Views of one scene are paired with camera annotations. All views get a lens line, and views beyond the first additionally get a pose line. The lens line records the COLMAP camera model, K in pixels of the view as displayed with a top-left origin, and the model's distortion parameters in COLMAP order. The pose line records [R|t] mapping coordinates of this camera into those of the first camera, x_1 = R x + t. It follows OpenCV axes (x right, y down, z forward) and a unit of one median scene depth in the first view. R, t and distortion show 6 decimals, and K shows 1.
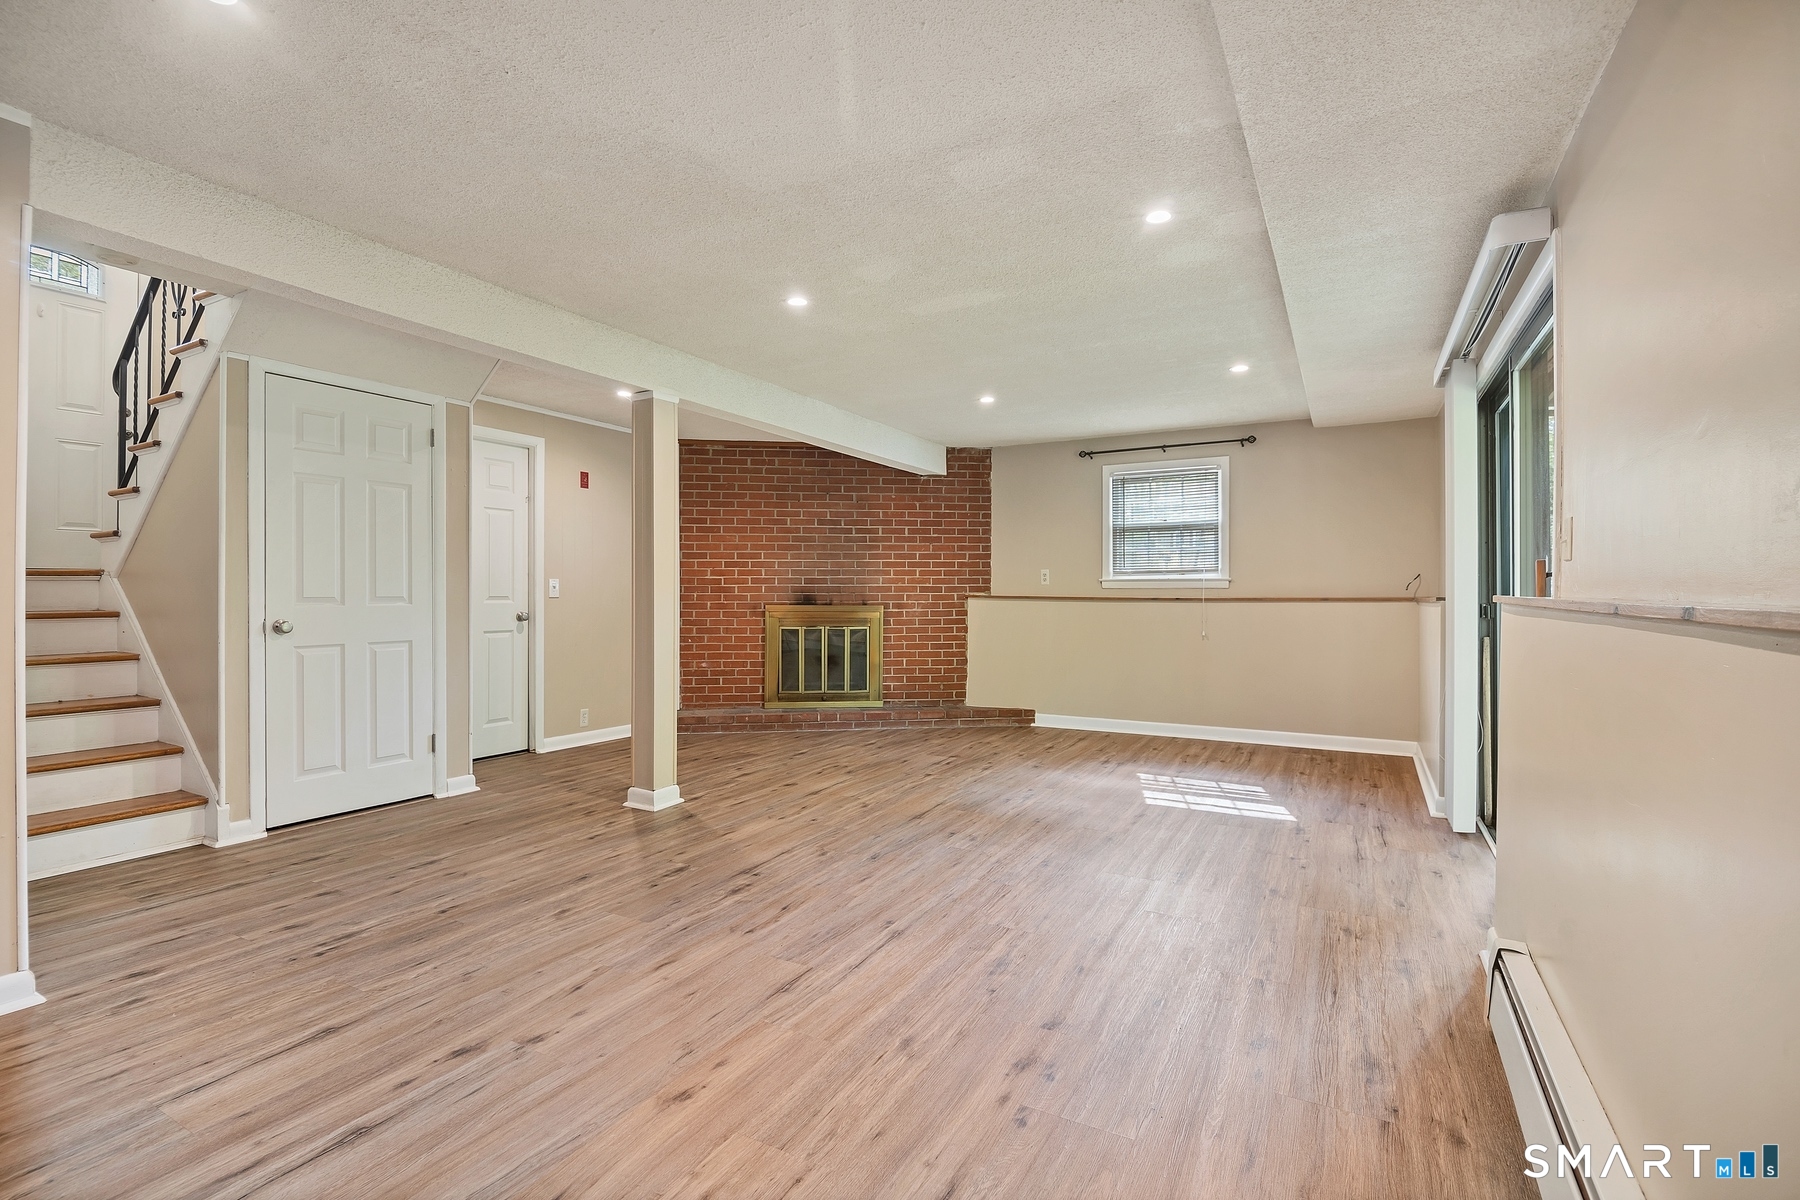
lens RADIAL K [[828.1, 0, 884.4], [0, 828.1, 615.5], [0, 0, 1]] dist [-0.002681, -0.007400]
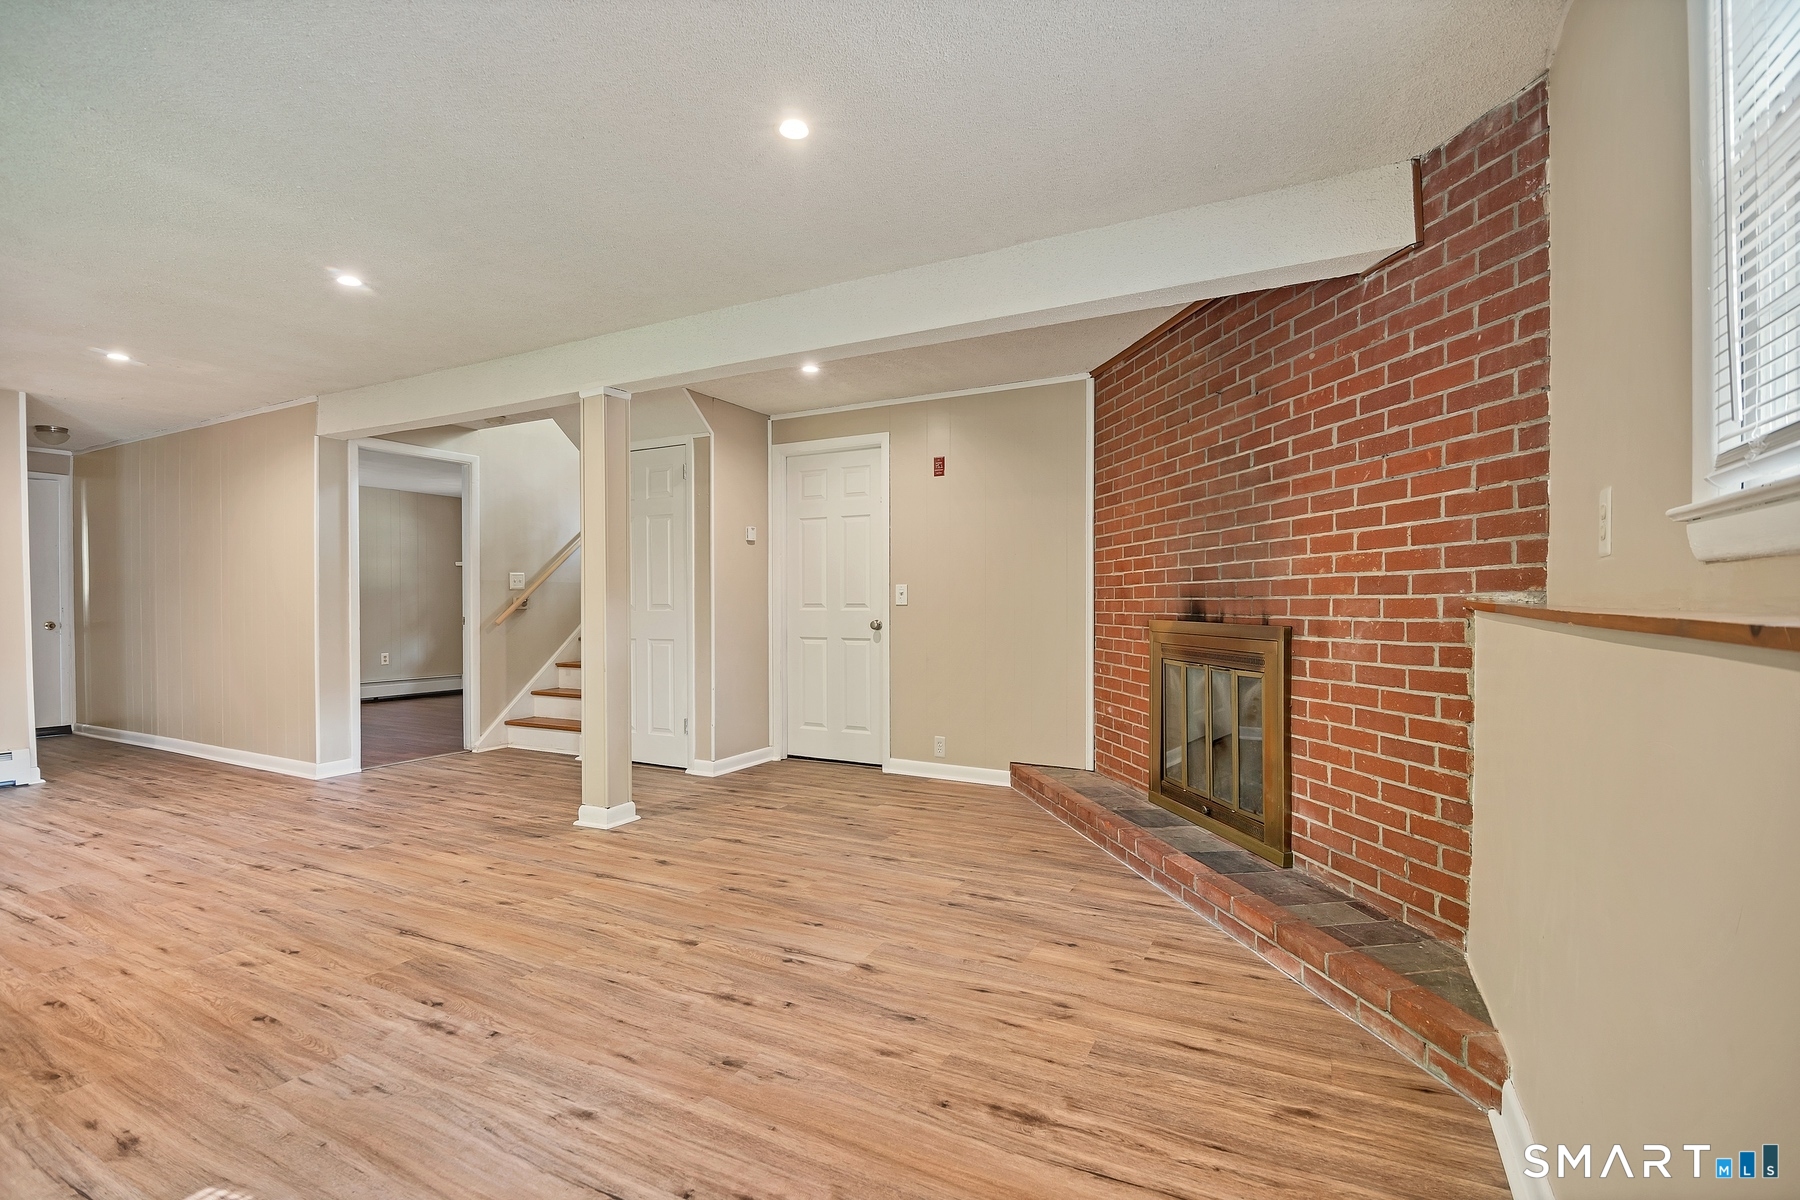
lens RADIAL K [[828.1, 0, 884.4], [0, 828.1, 615.5], [0, 0, 1]] dist [-0.002681, -0.007400]
pose [[0.016951, 0.016107, -0.999727, 0.408427], [-0.020757, 0.999660, 0.015754, -0.019599], [0.999641, 0.020485, 0.017280, 0.782189]]
